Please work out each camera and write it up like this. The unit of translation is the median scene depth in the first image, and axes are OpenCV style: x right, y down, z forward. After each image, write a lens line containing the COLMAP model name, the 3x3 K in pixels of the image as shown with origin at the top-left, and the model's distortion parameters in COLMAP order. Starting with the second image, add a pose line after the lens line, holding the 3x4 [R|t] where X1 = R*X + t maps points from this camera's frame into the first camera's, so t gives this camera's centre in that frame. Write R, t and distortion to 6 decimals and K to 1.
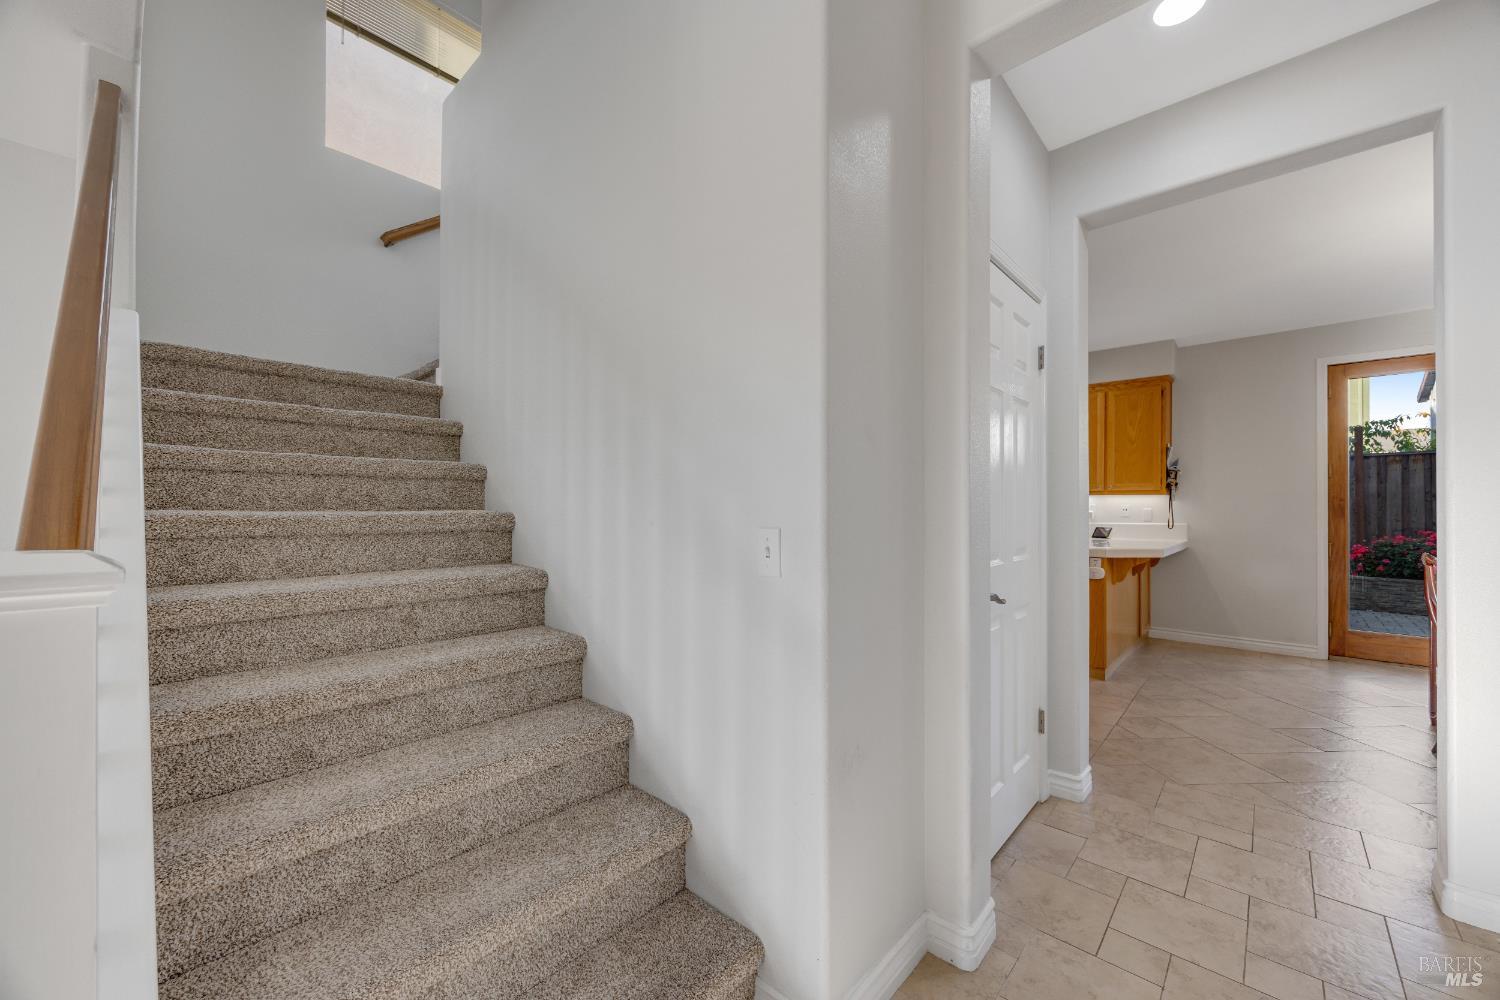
lens RADIAL K [[569.7, 0, 761.4], [0, 569.7, 507.9], [0, 0, 1]] dist [-0.001076, -0.000199]
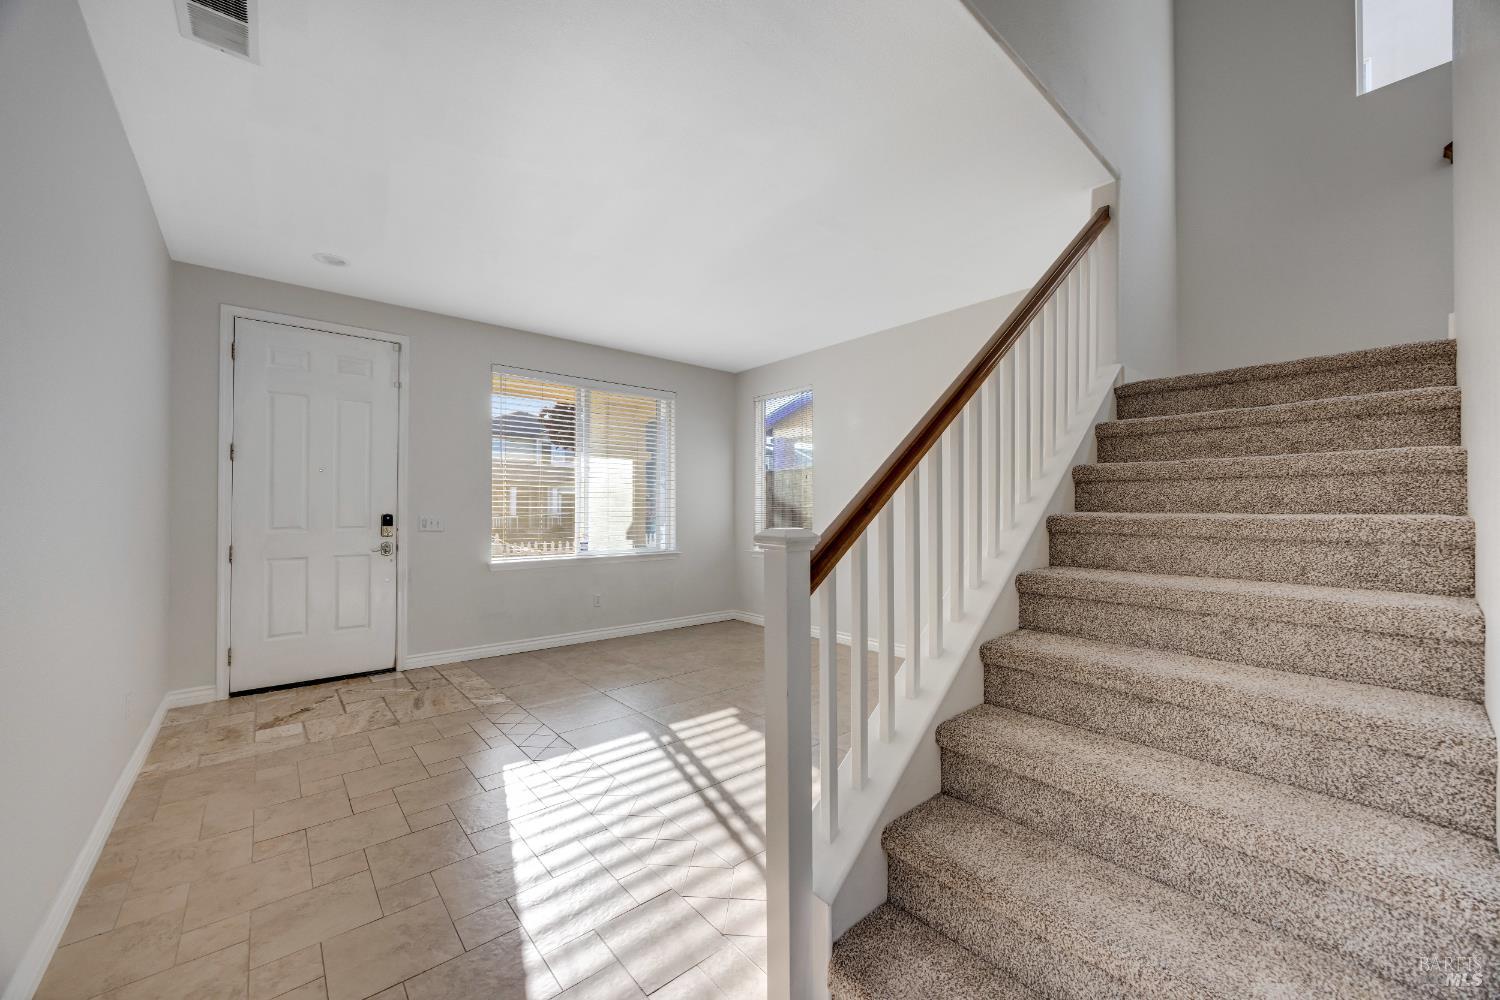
lens RADIAL K [[569.7, 0, 761.4], [0, 569.7, 507.9], [0, 0, 1]] dist [-0.001076, -0.000199]
pose [[-0.117722, -0.001352, -0.993046, 0.358150], [-0.000461, 0.999999, -0.001307, -0.003410], [0.993046, 0.000304, -0.117722, 0.344187]]
